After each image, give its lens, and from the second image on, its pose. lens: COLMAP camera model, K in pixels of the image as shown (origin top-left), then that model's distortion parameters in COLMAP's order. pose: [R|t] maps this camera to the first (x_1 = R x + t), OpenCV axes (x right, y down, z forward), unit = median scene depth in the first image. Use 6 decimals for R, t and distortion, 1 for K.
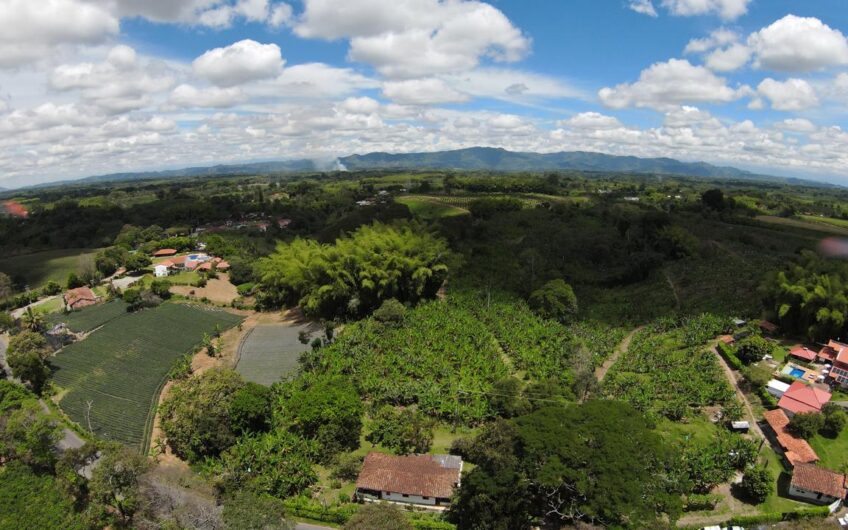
lens RADIAL K [[431.7, 0, 422.7], [0, 431.7, 255.6], [0, 0, 1]] dist [-0.205713, 0.039464]
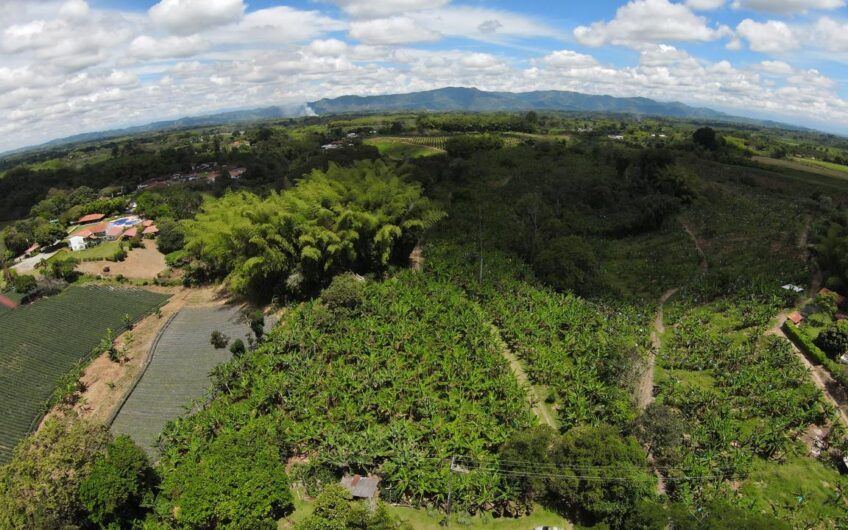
lens RADIAL K [[430.6, 0, 423.5], [0, 430.6, 260.4], [0, 0, 1]] dist [-0.203318, 0.038259]
pose [[0.997726, -0.039995, 0.054244, 0.005568], [0.031925, 0.989318, 0.142232, -0.004808], [-0.059353, -0.140177, 0.988346, 0.093731]]
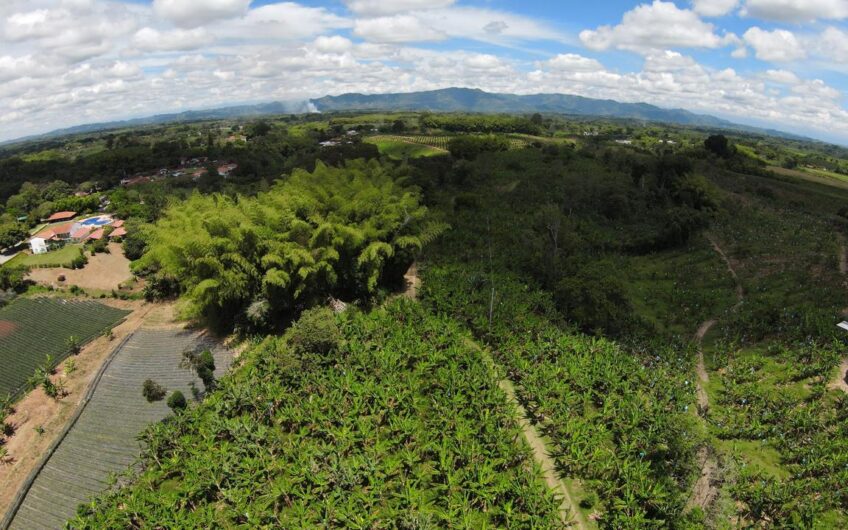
lens RADIAL K [[430.6, 0, 423.5], [0, 430.6, 260.4], [0, 0, 1]] dist [-0.203318, 0.038259]
pose [[0.998333, -0.013773, 0.056042, 0.009703], [0.005643, 0.989746, 0.142728, -0.010107], [-0.057434, -0.142173, 0.988174, 0.142981]]
